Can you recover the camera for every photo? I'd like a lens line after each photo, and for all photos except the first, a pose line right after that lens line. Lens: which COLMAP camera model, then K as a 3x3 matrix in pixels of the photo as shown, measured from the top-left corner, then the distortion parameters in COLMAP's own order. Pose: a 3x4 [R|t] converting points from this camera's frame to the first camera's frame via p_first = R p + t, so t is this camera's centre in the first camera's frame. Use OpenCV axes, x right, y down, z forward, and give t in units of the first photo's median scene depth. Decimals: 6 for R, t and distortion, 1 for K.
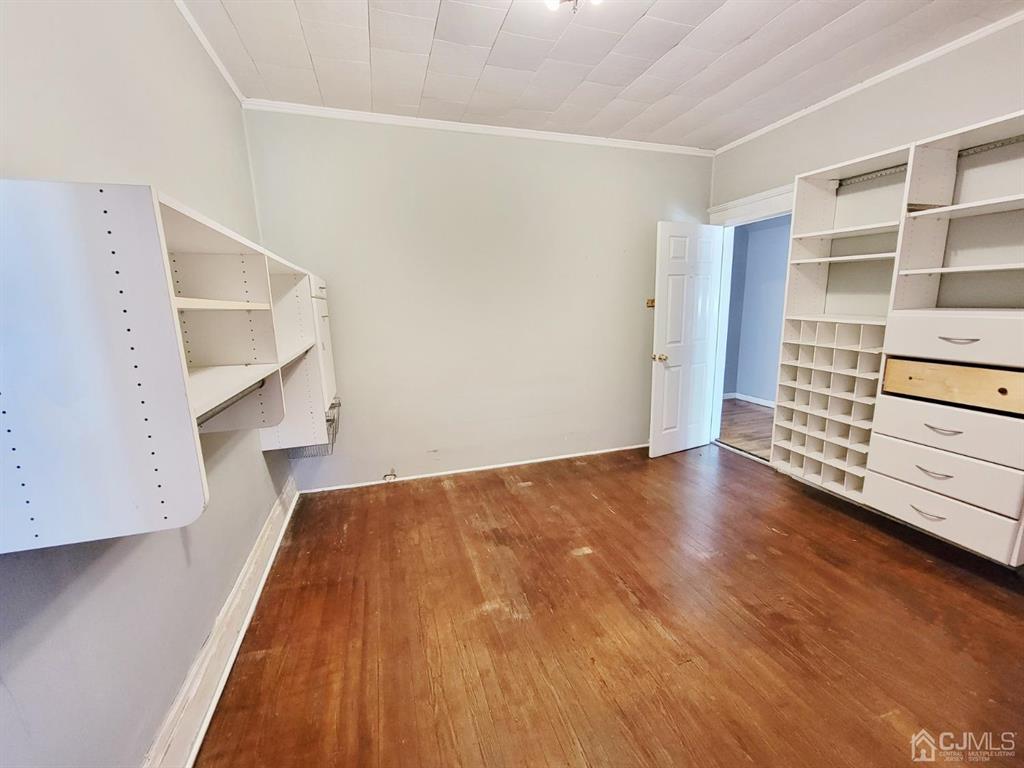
lens RADIAL K [[417.6, 0, 514.4], [0, 417.6, 382.3], [0, 0, 1]] dist [-0.003148, -0.001457]
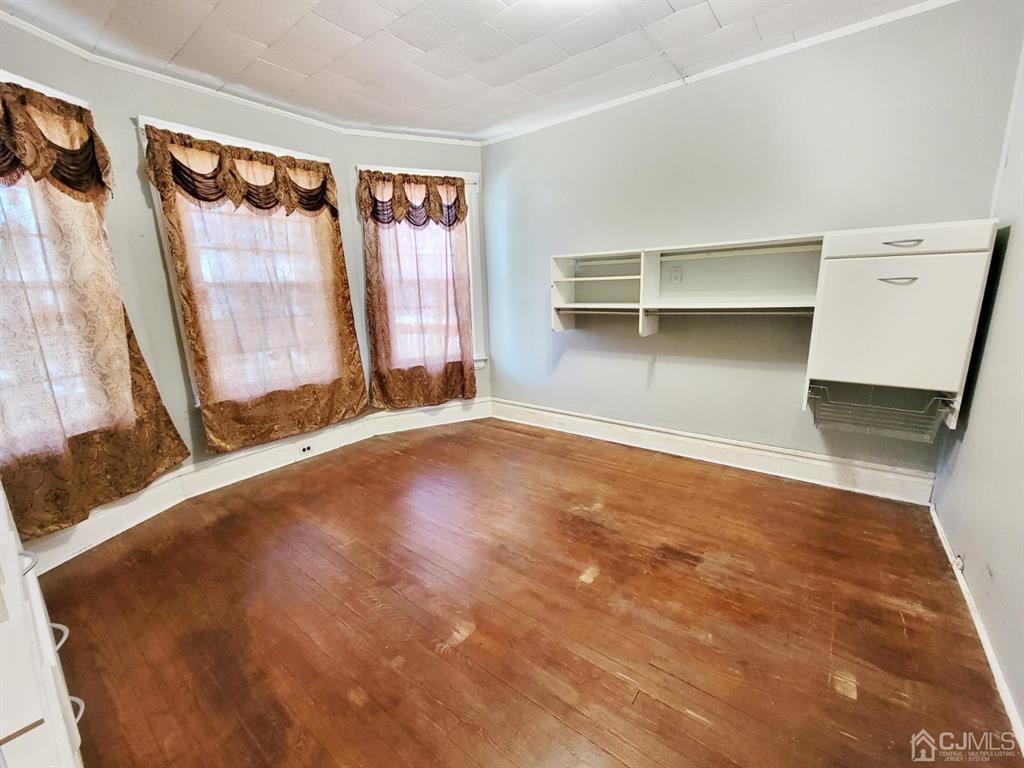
lens RADIAL K [[417.6, 0, 509.0], [0, 417.6, 384.2], [0, 0, 1]] dist [-0.003148, -0.001457]
pose [[-0.826344, 0.170661, -0.536685, 0.609943], [-0.054131, 0.924496, 0.377328, -0.232151], [0.560558, 0.340854, -0.754714, 1.262612]]
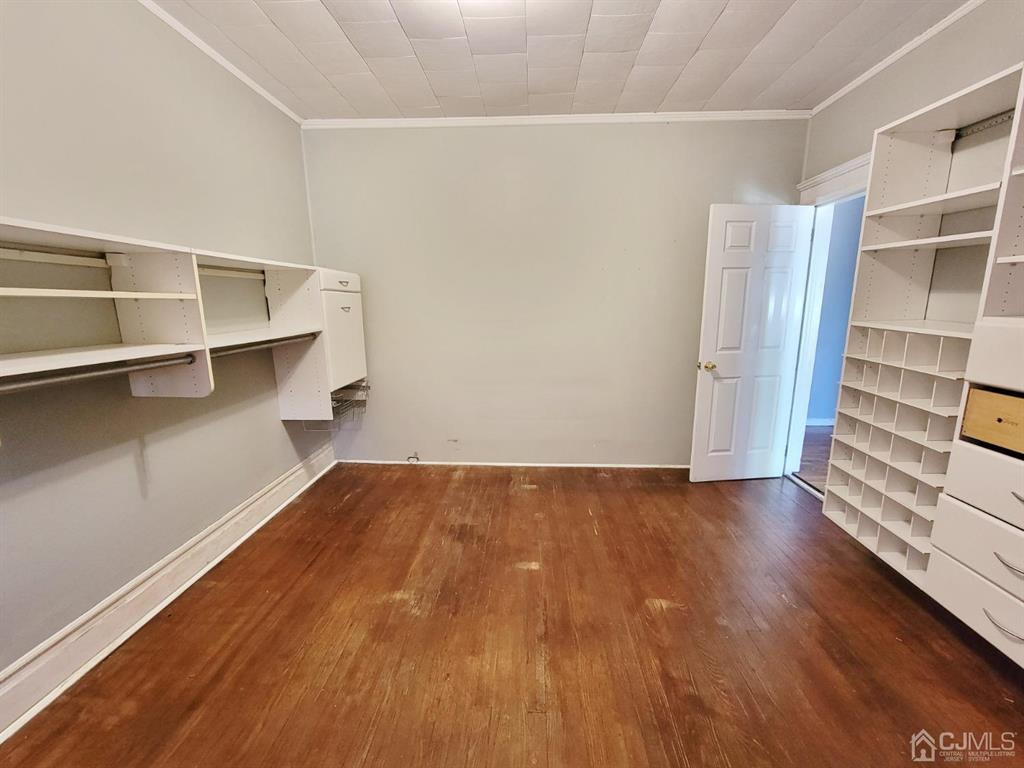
lens RADIAL K [[417.6, 0, 514.7], [0, 417.6, 382.1], [0, 0, 1]] dist [-0.003148, -0.001457]
pose [[0.937954, 0.082365, -0.336835, 0.368874], [-0.079459, 0.996586, 0.022429, -0.019755], [0.337533, 0.005727, 0.941296, 0.098165]]
